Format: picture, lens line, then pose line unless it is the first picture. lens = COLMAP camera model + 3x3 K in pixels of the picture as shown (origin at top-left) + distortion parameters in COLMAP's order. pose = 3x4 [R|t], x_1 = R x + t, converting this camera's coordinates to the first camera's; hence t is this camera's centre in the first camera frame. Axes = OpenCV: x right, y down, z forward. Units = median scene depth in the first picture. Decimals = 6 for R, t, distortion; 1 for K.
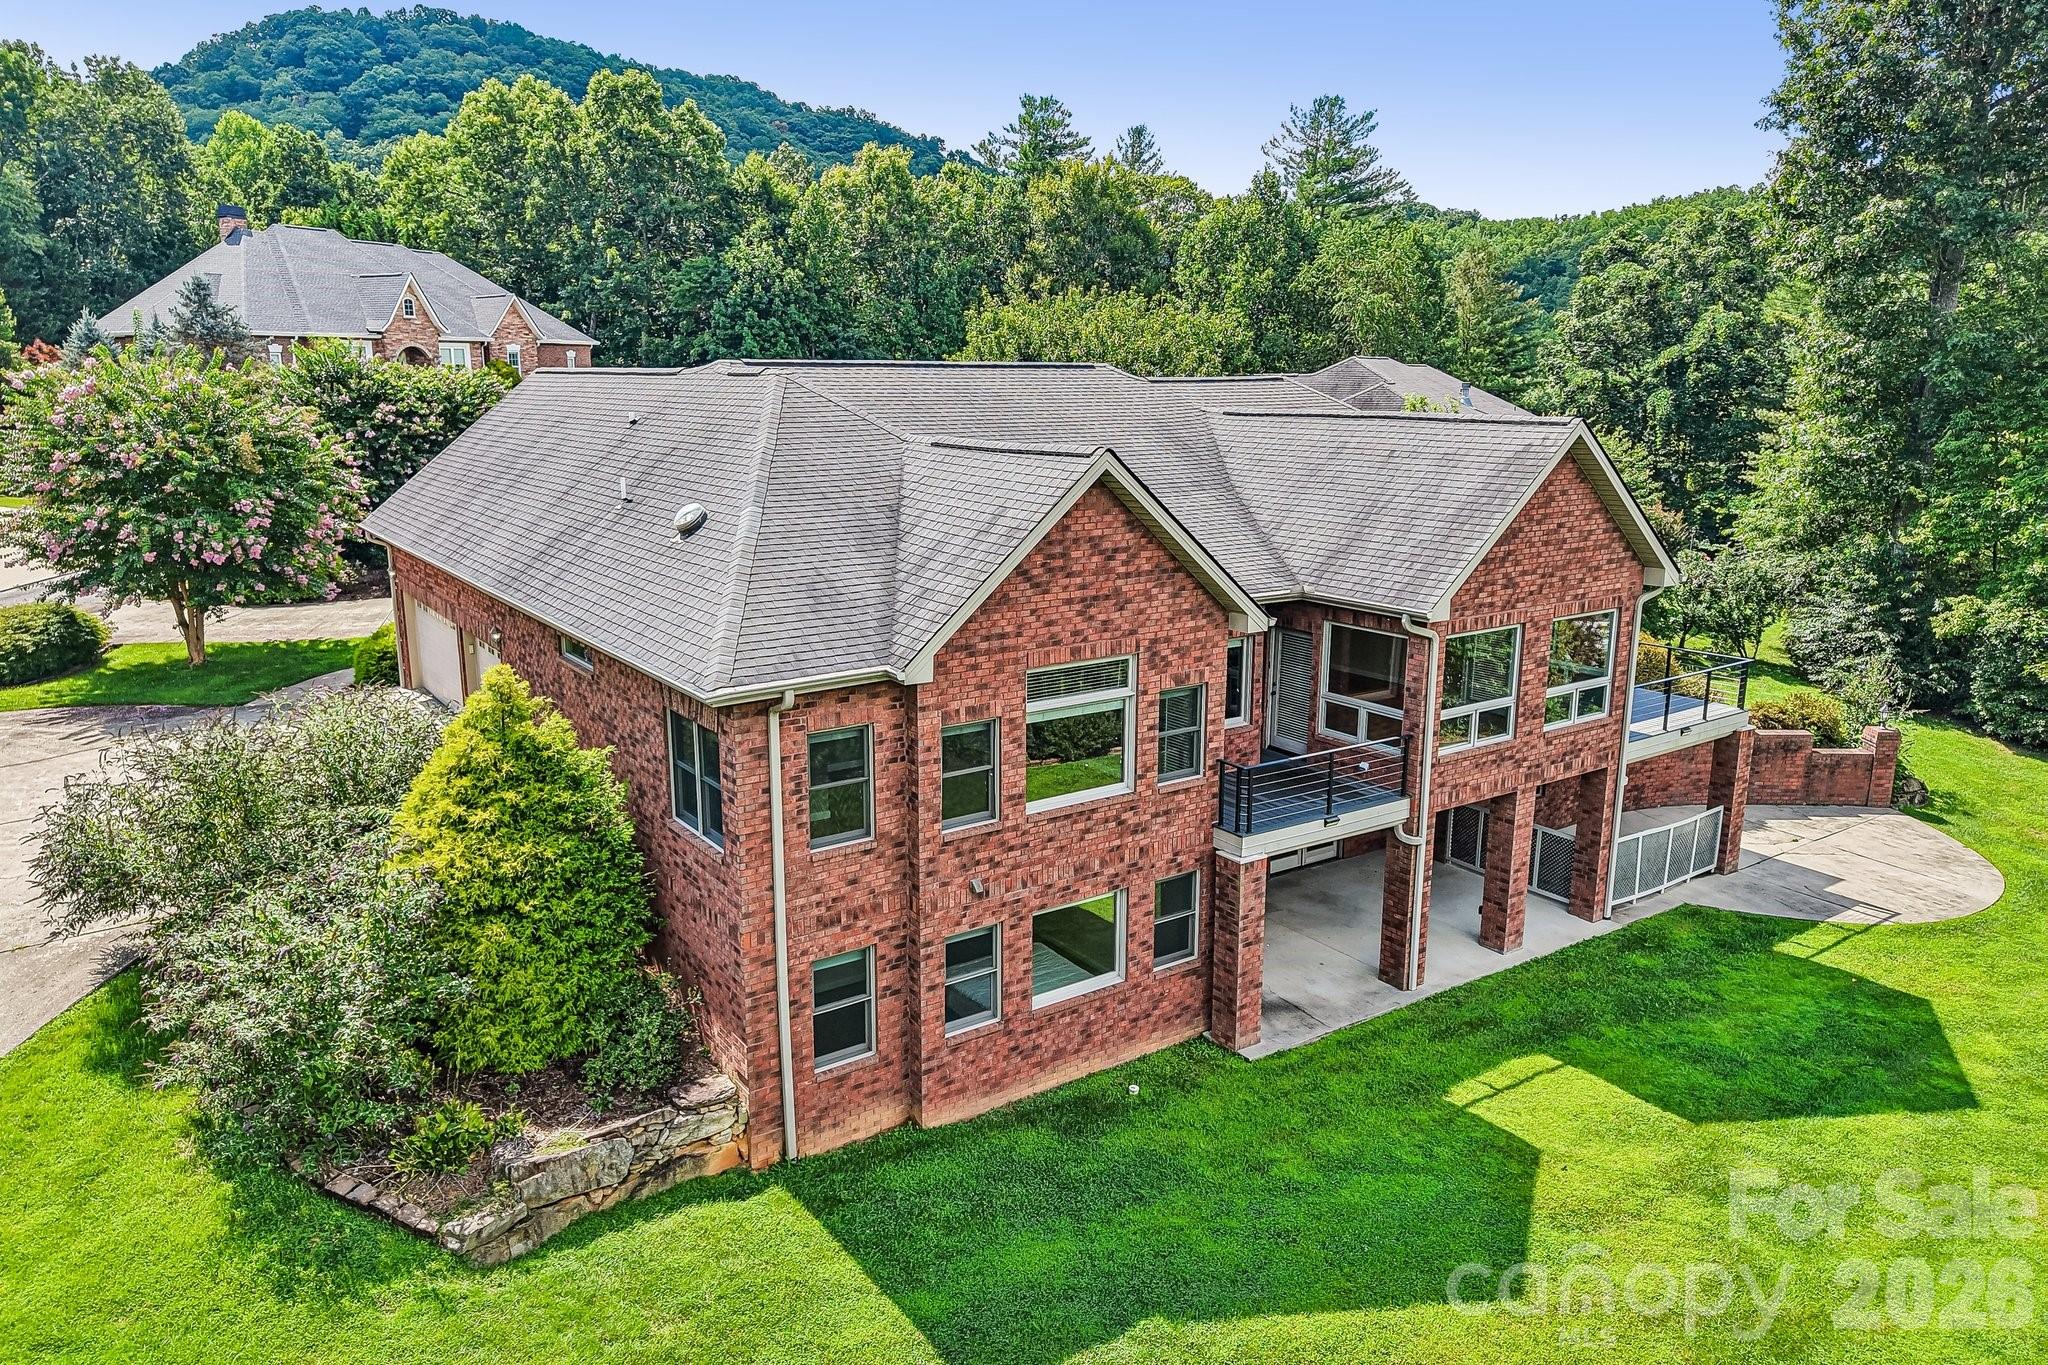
lens RADIAL K [[1375.8, 0, 1023.0], [0, 1375.8, 659.6], [0, 0, 1]] dist [0.060523, -0.078341]
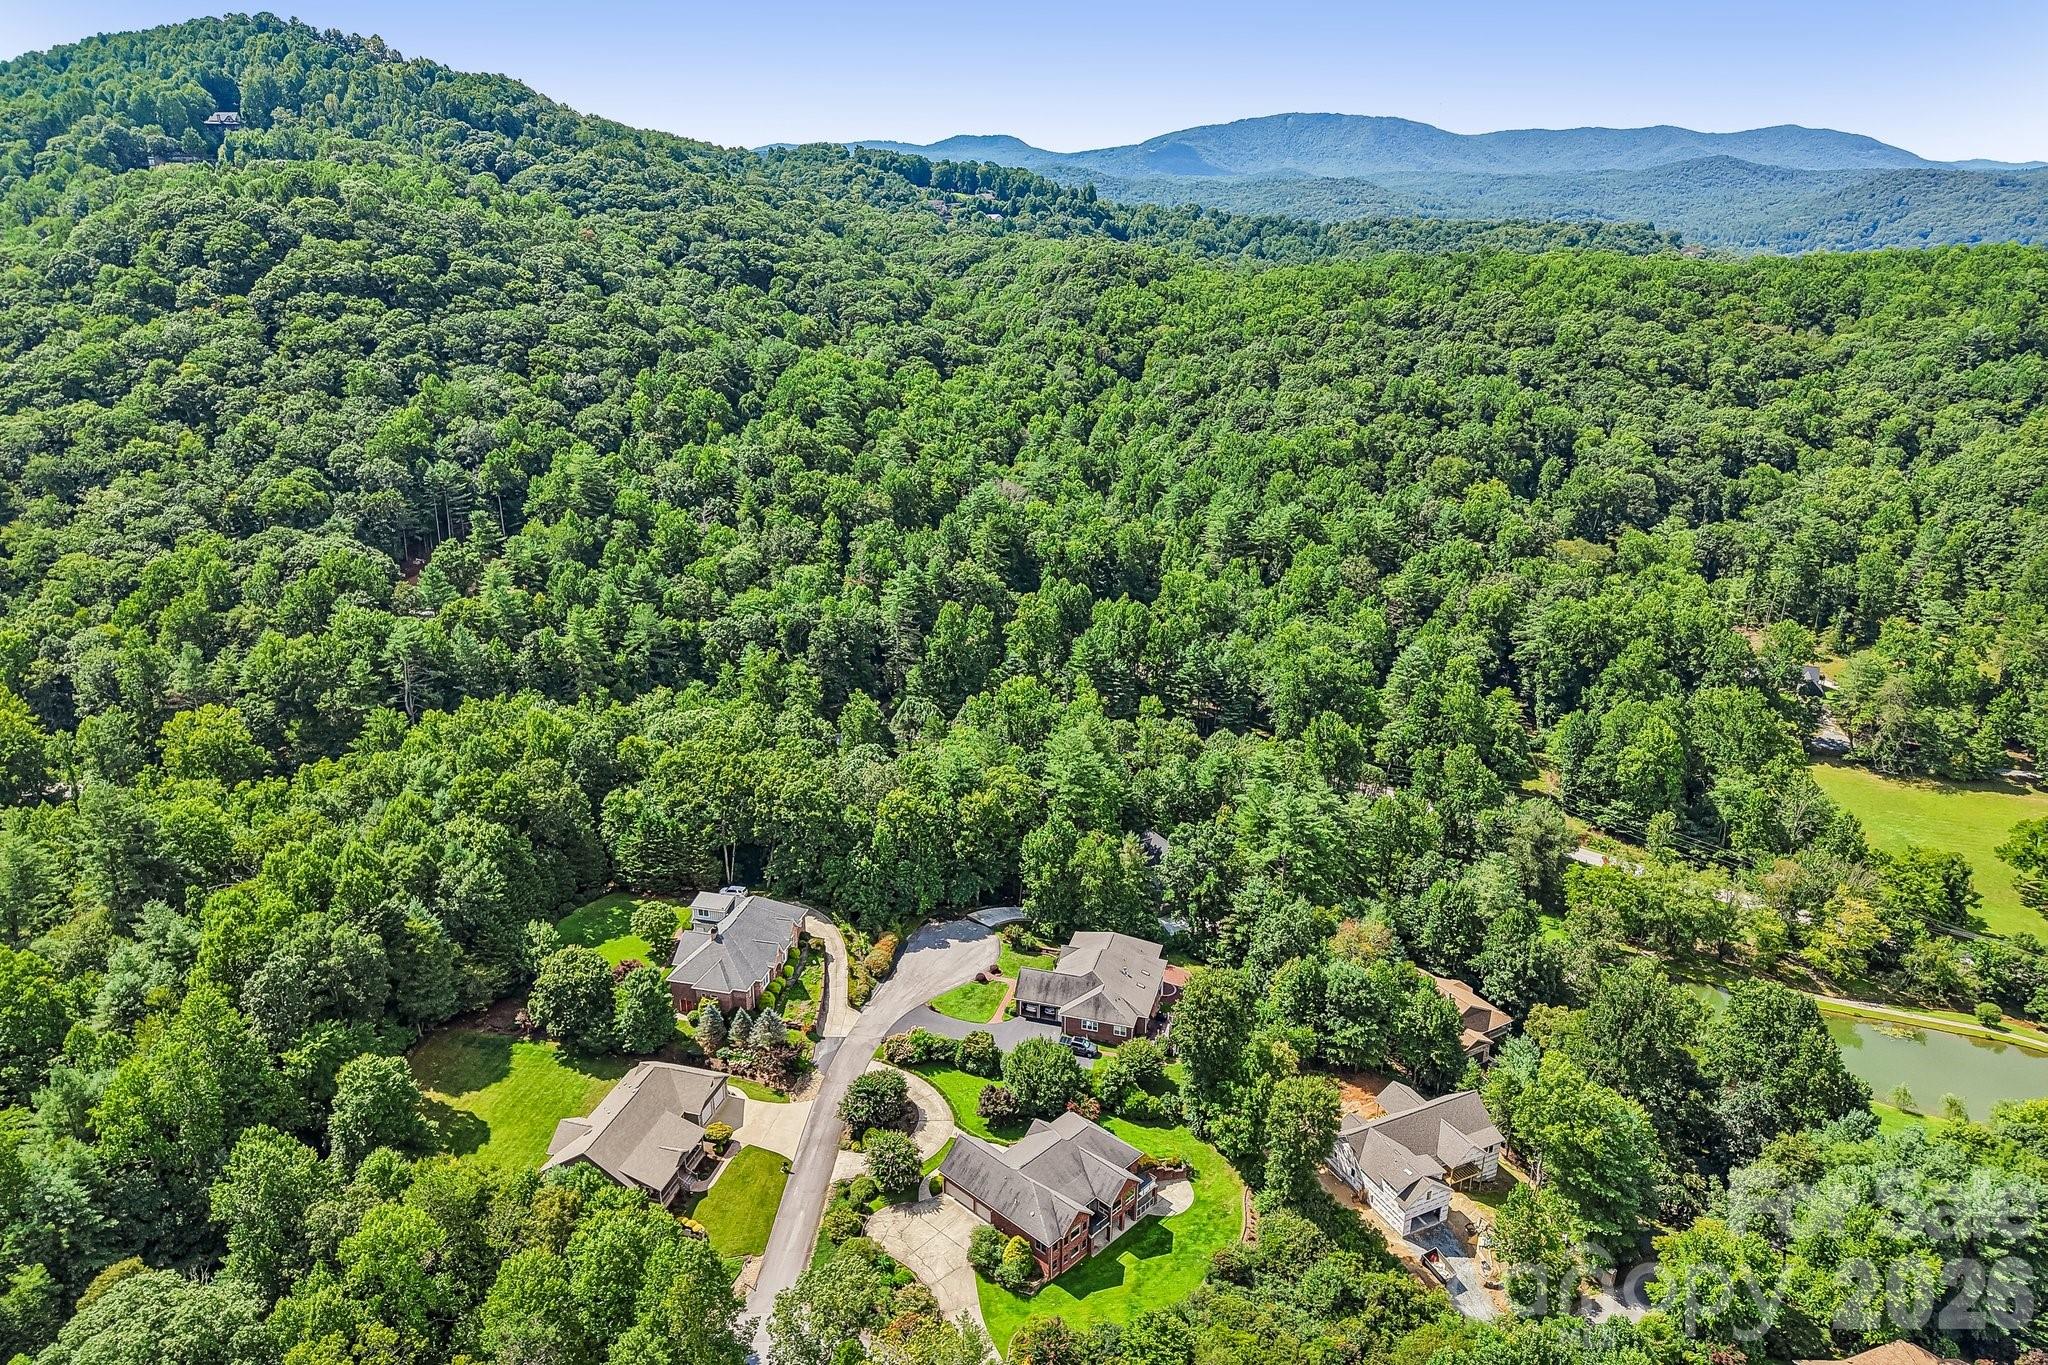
lens RADIAL K [[1356.0, 0, 1024.0], [0, 1356.0, 682.5], [0, 0, 1]] dist [0.023463, -0.026096]
pose [[0.978256, -0.071592, 0.194652, -1.847052], [0.040697, 0.986549, 0.158320, -5.135571], [-0.203368, -0.146956, 0.968011, -7.378675]]
